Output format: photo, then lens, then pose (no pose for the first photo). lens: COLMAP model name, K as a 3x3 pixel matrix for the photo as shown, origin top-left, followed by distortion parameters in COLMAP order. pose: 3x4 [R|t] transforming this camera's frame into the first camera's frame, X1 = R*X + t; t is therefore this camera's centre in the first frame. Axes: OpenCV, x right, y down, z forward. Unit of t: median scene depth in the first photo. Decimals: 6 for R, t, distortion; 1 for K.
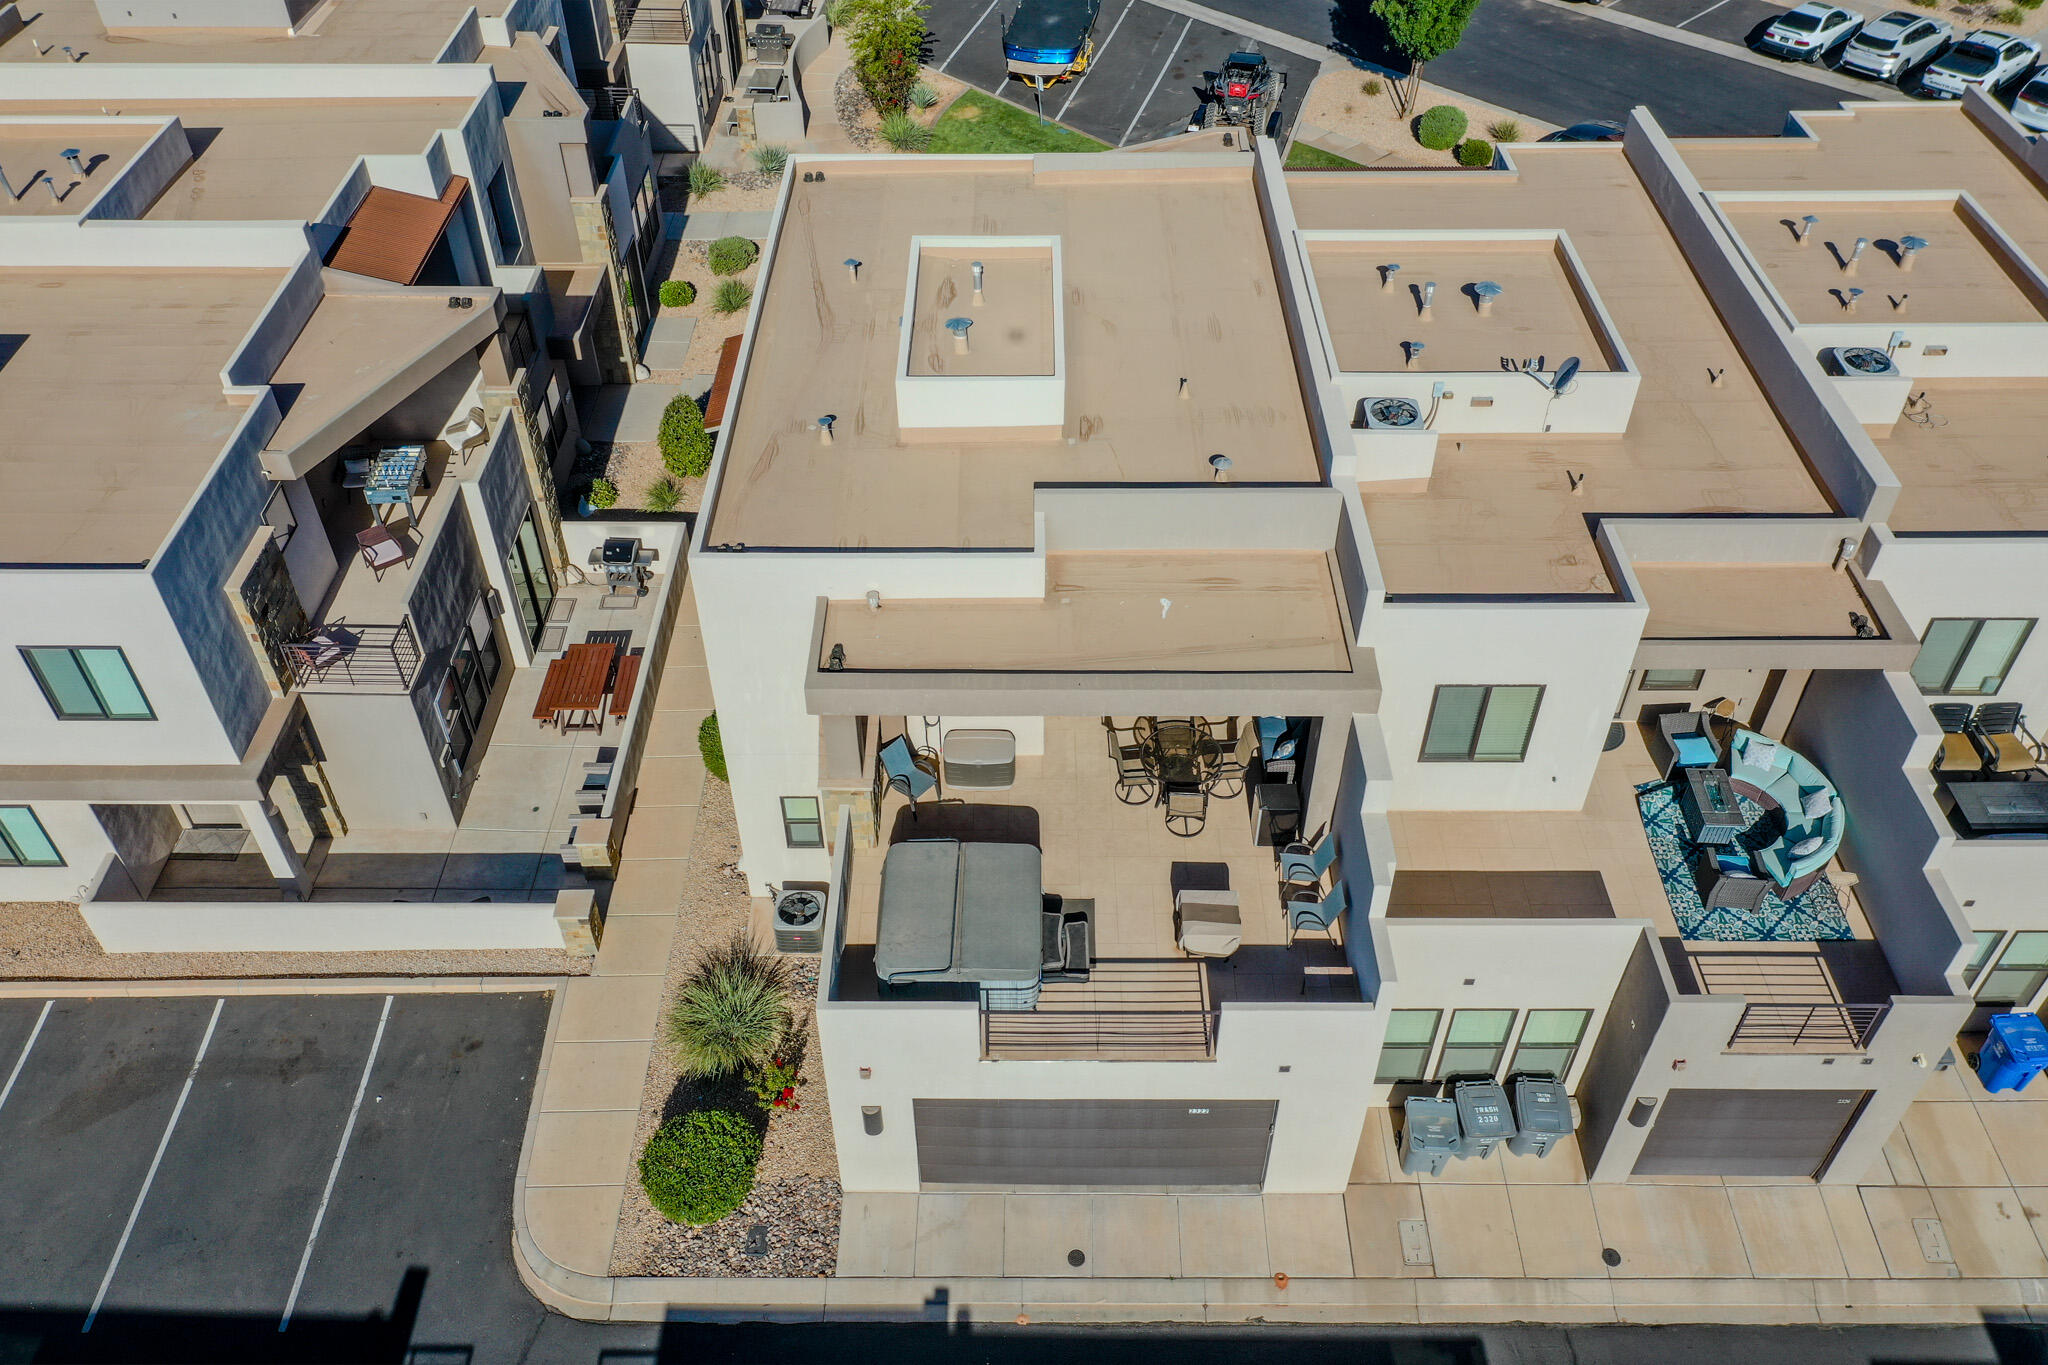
lens RADIAL K [[1609.6, 0, 1019.5], [0, 1609.6, 669.5], [0, 0, 1]] dist [0.002212, 0.001829]
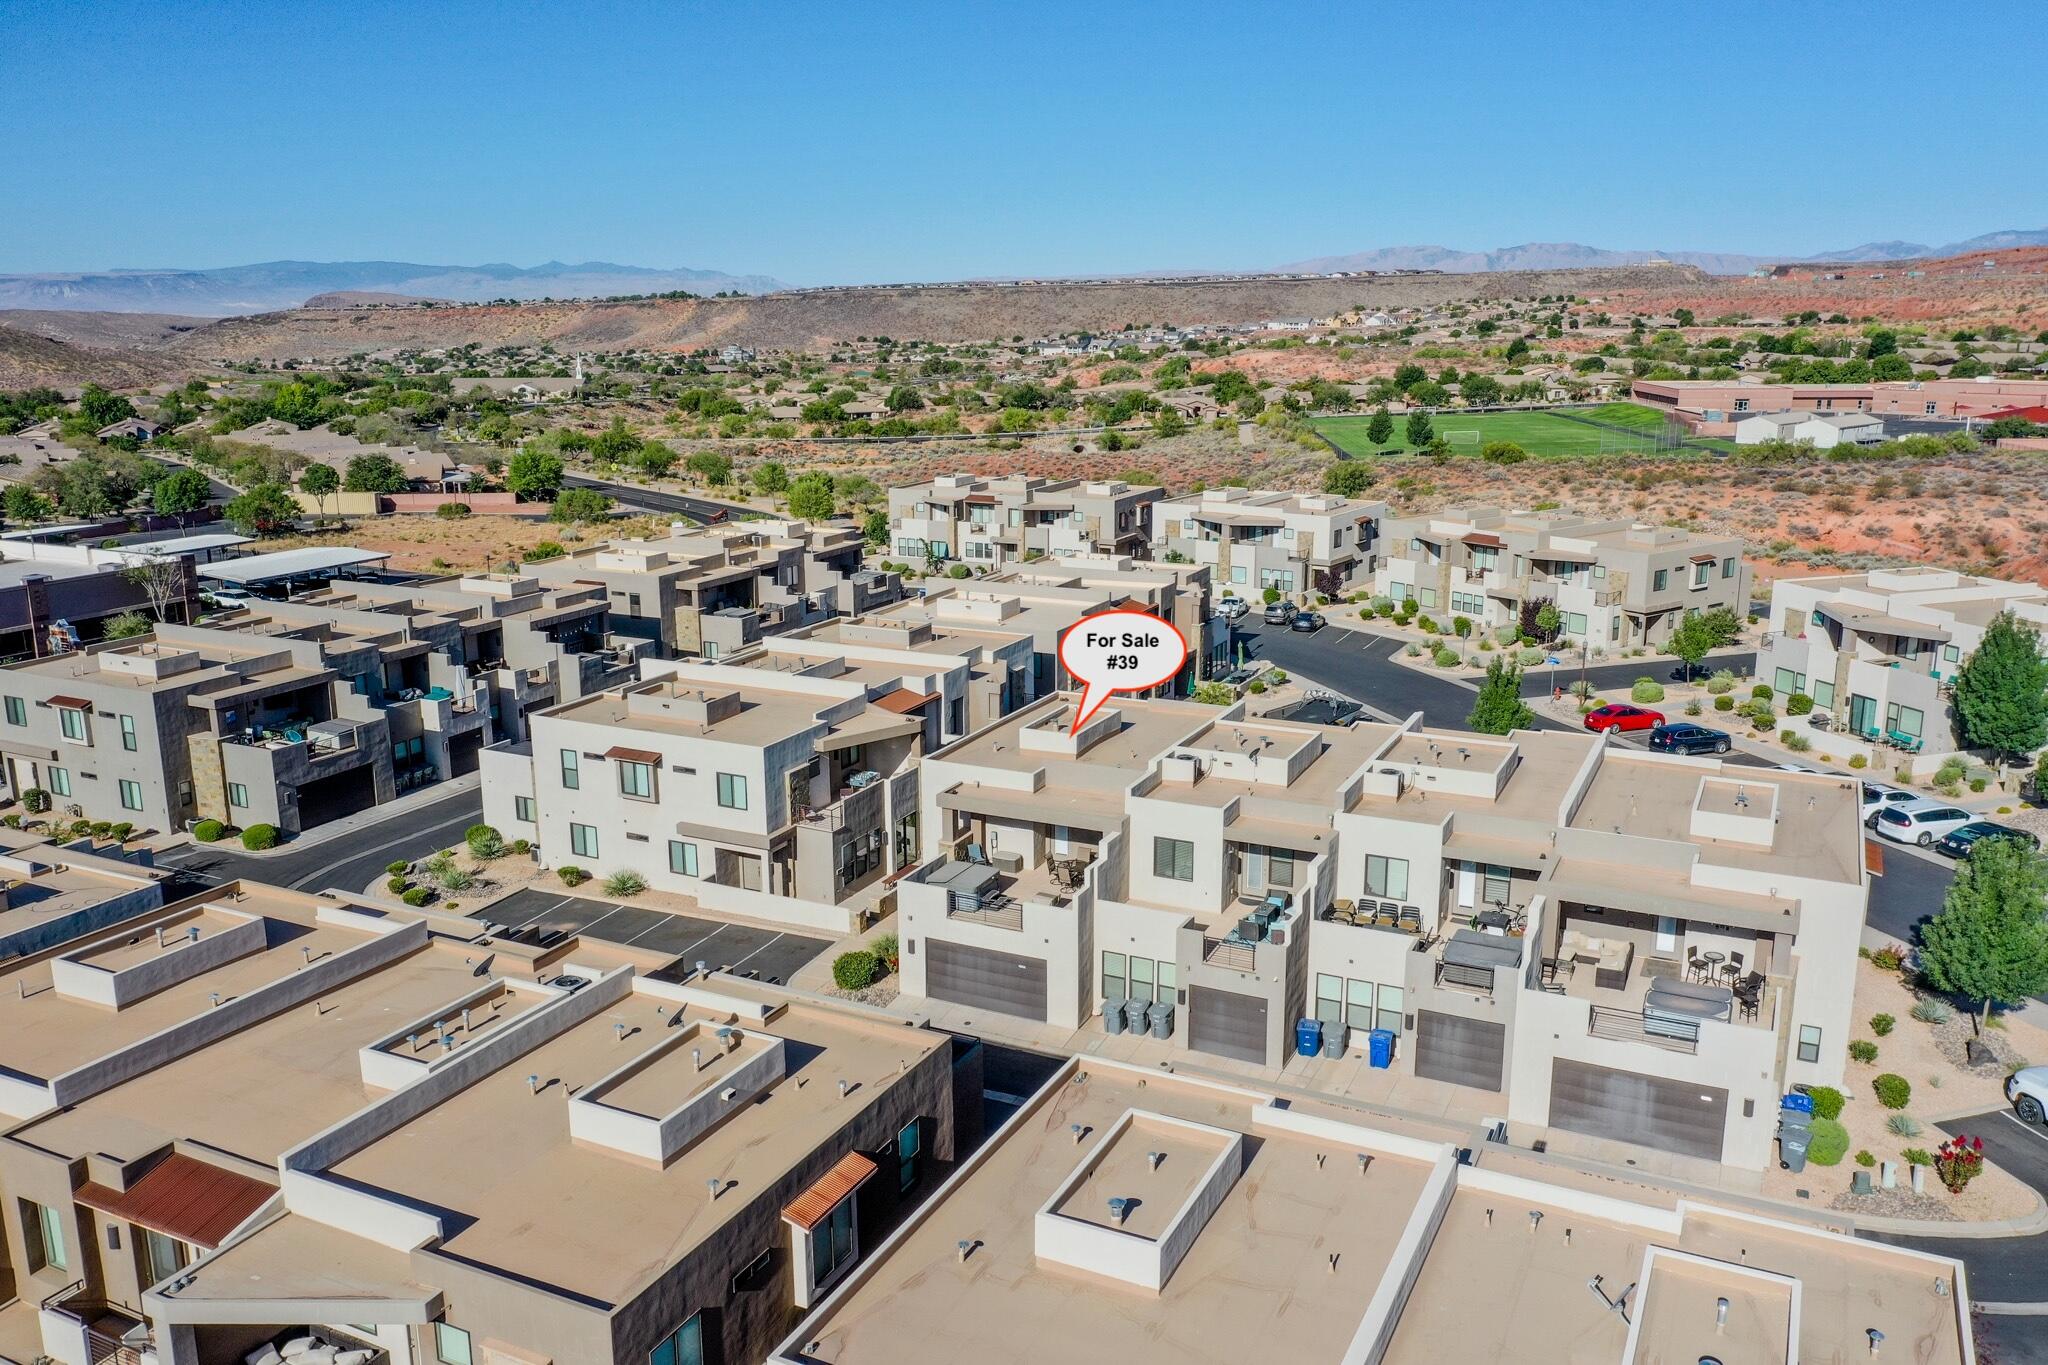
lens RADIAL K [[1609.6, 0, 1021.2], [0, 1609.6, 683.4], [0, 0, 1]] dist [0.002212, 0.001829]
pose [[0.900280, 0.103325, -0.422871, 1.071055], [-0.293118, 0.862082, -0.413397, 0.879652], [0.321835, 0.496124, 0.806401, -1.225928]]
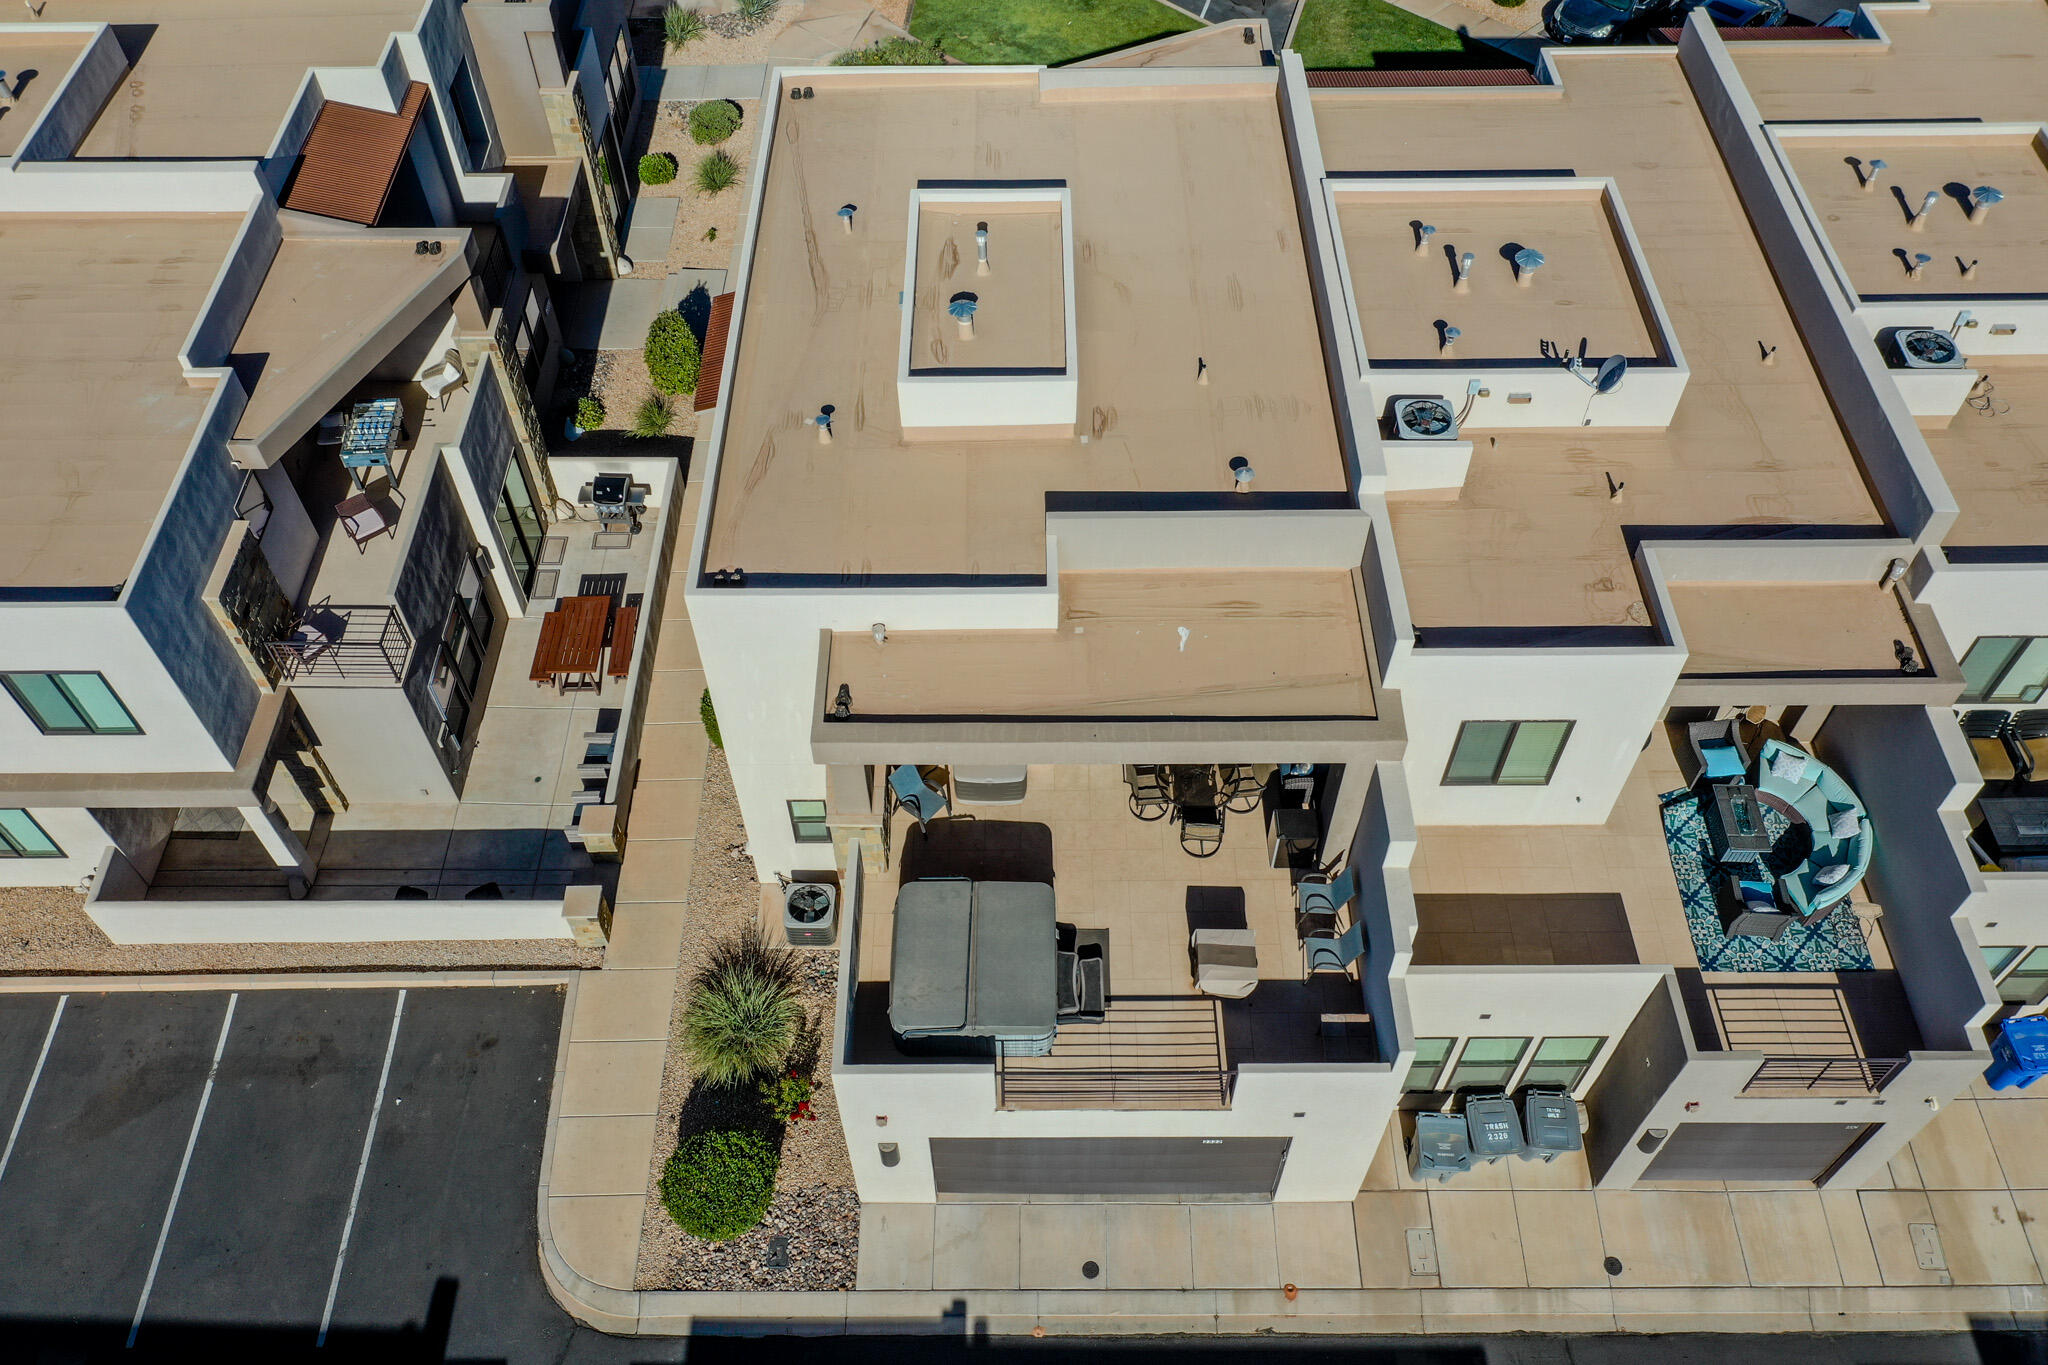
lens RADIAL K [[1609.6, 0, 1018.9], [0, 1609.6, 669.3], [0, 0, 1]] dist [0.002212, 0.001829]
pose [[0.999976, -0.006863, 0.001122, -0.008357], [0.006605, 0.987868, 0.155157, -0.161196], [-0.002174, -0.155146, 0.987889, 0.044983]]
